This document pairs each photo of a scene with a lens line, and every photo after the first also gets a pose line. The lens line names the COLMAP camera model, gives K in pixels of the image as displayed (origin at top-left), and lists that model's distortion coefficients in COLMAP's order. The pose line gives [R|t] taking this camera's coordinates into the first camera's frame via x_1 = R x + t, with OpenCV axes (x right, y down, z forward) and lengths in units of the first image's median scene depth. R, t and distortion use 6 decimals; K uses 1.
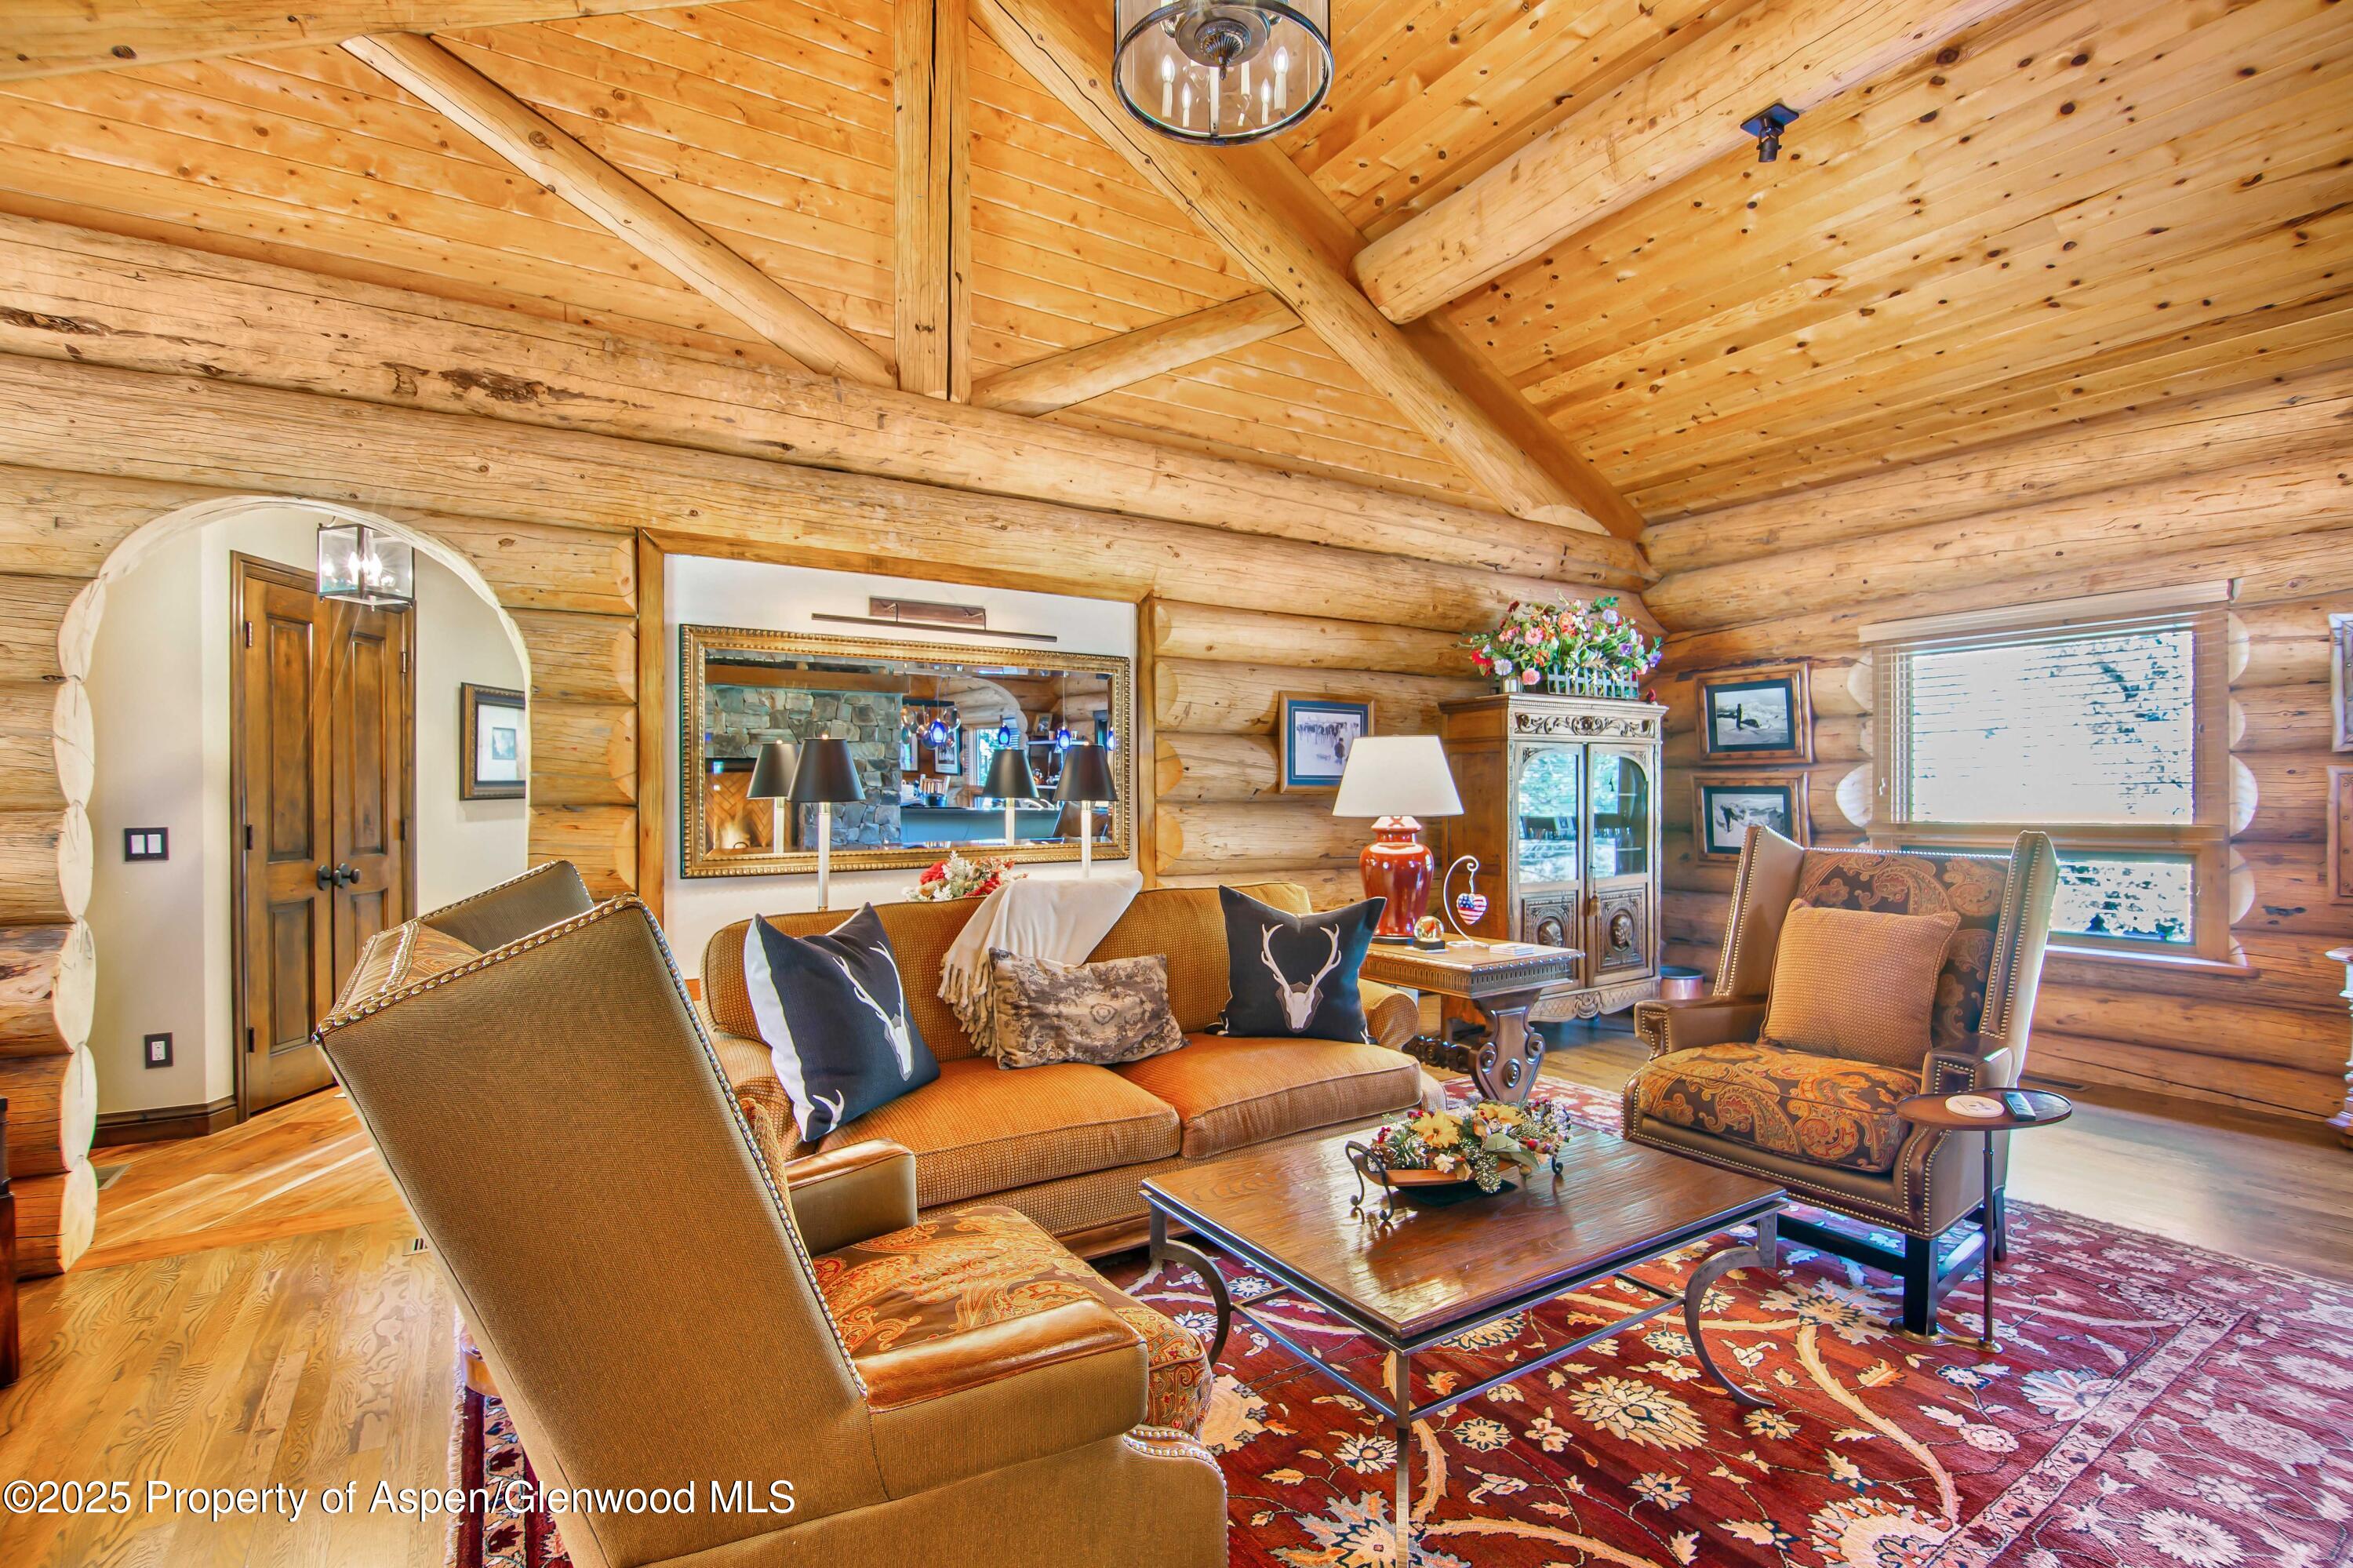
lens RADIAL K [[1075.6, 0, 1173.5], [0, 1075.6, 789.3], [0, 0, 1]] dist [0.001202, -0.000023]
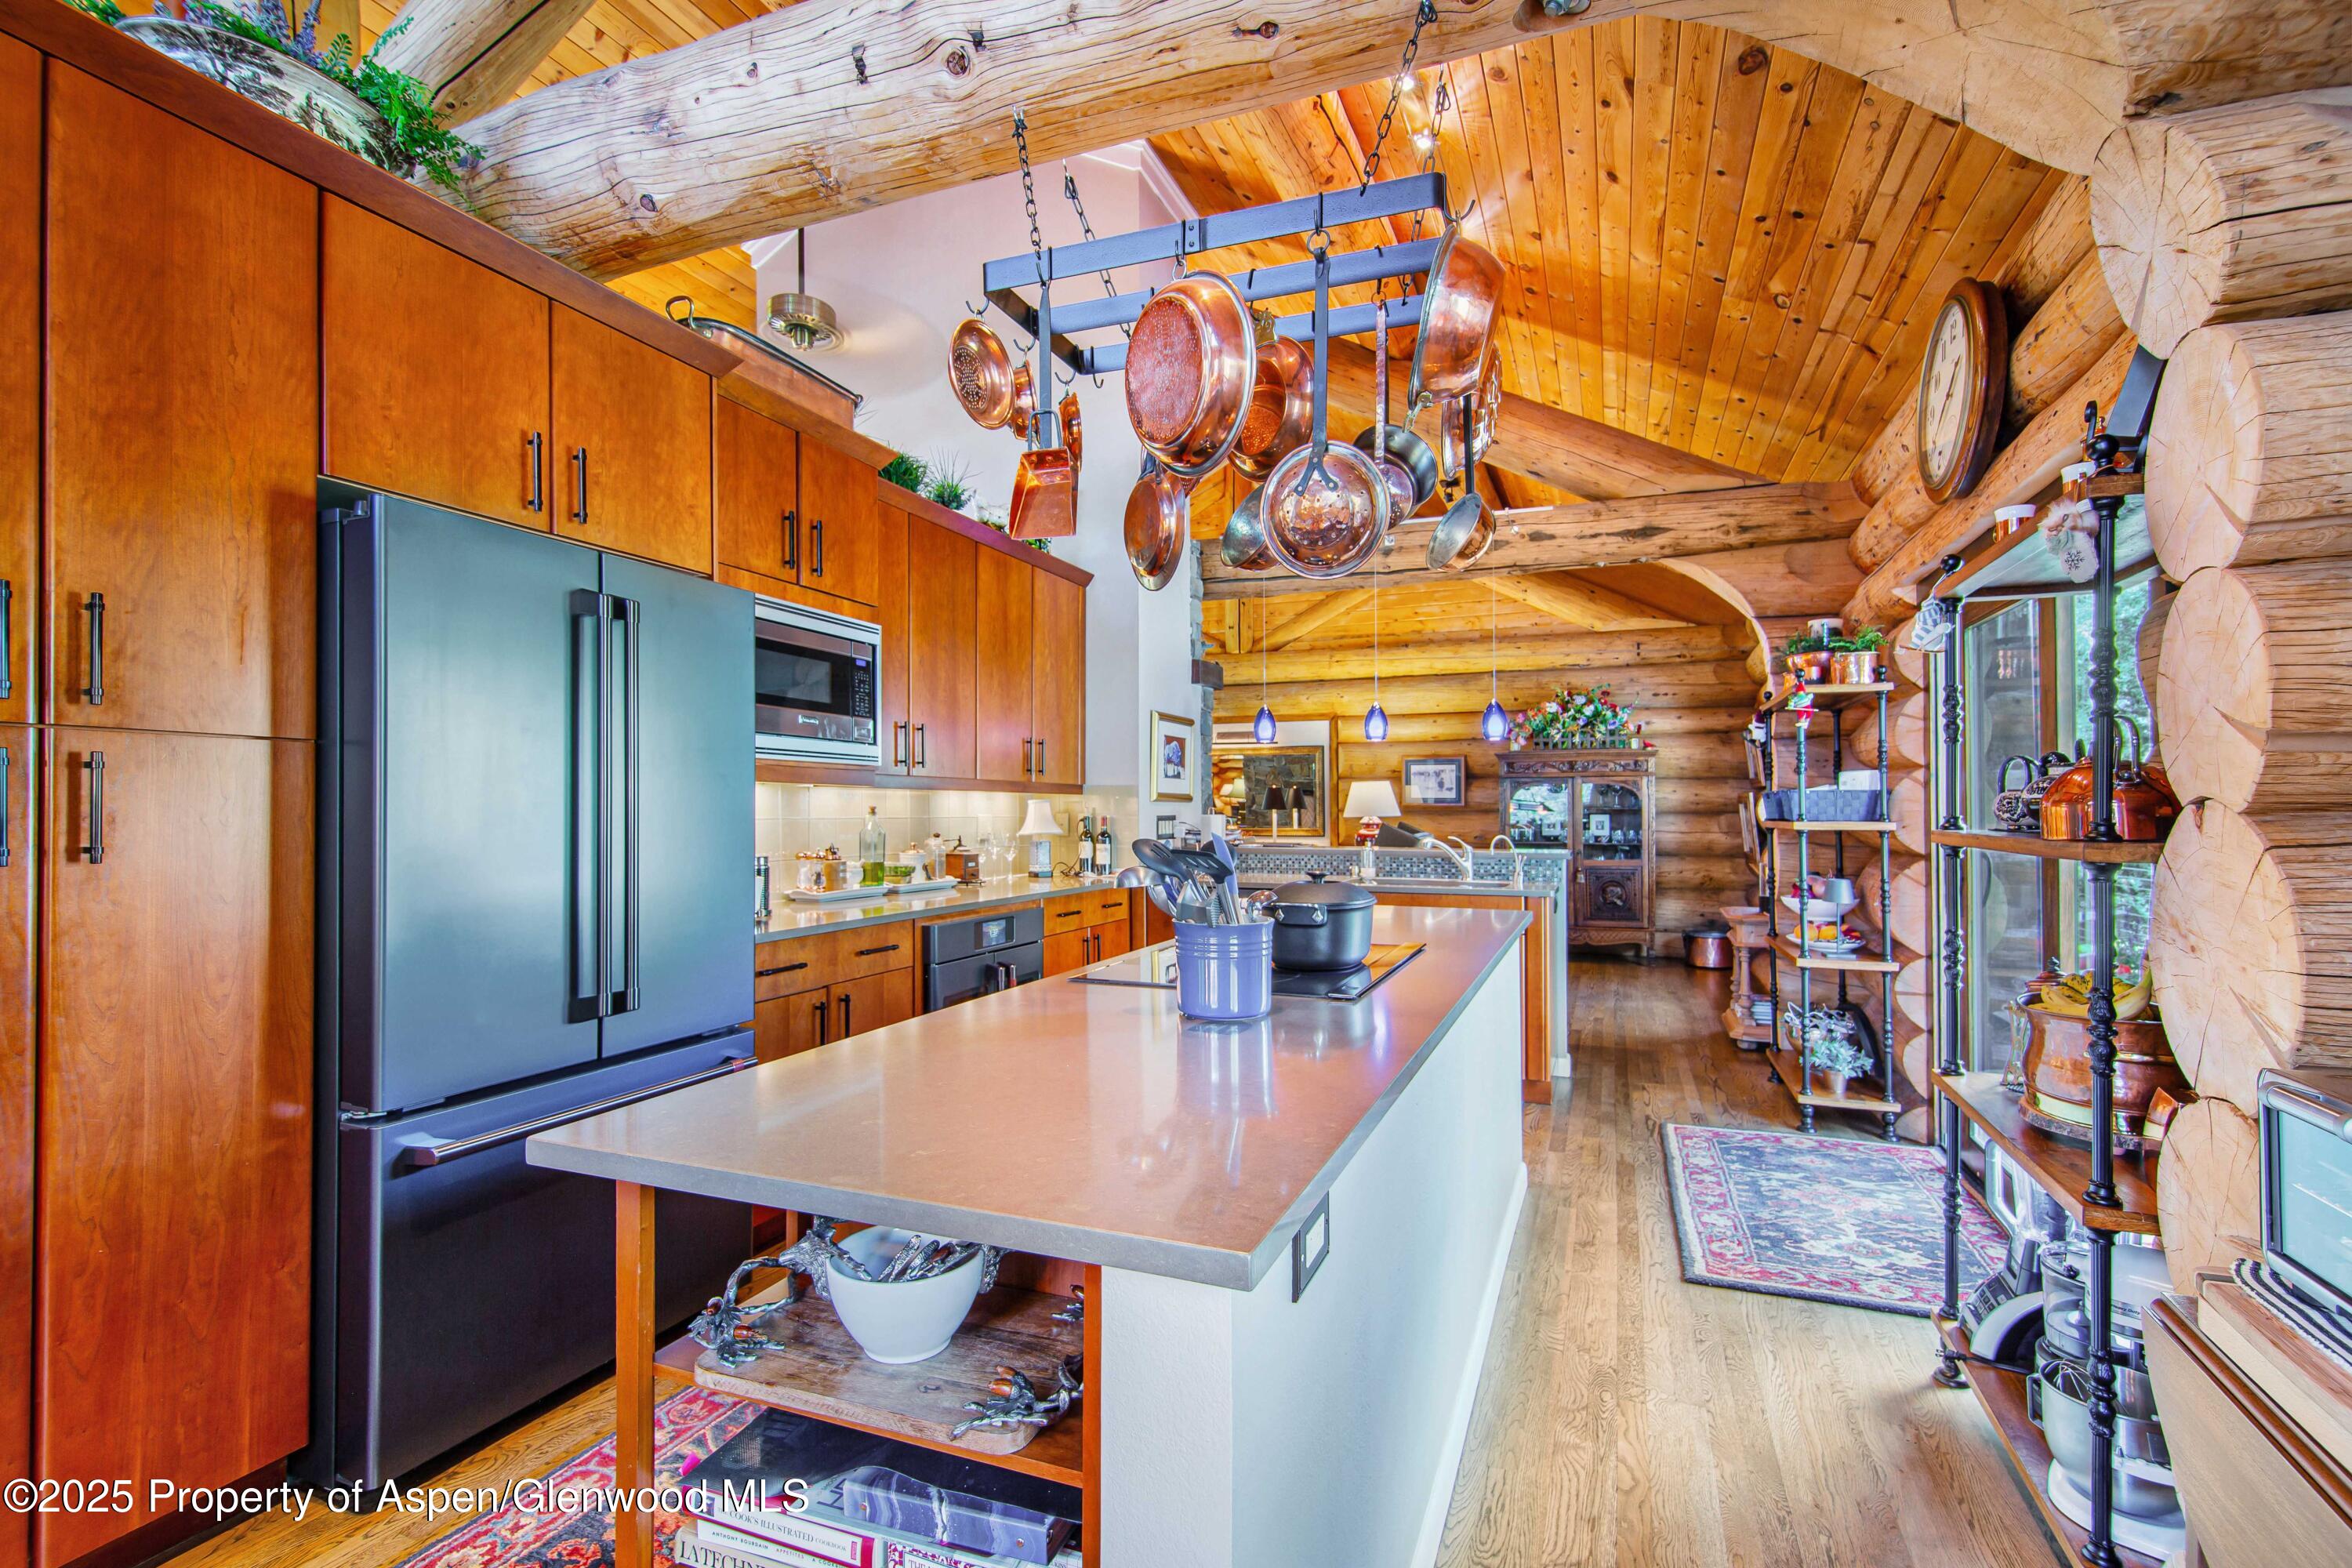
lens RADIAL K [[1075.1, 0, 1182.1], [0, 1075.1, 794.8], [0, 0, 1]] dist [0.001202, -0.000023]
pose [[0.583440, -0.008002, -0.812117, 1.553390], [-0.000072, 0.999951, -0.009905, 0.001423], [0.812156, 0.005837, 0.583411, -0.522233]]
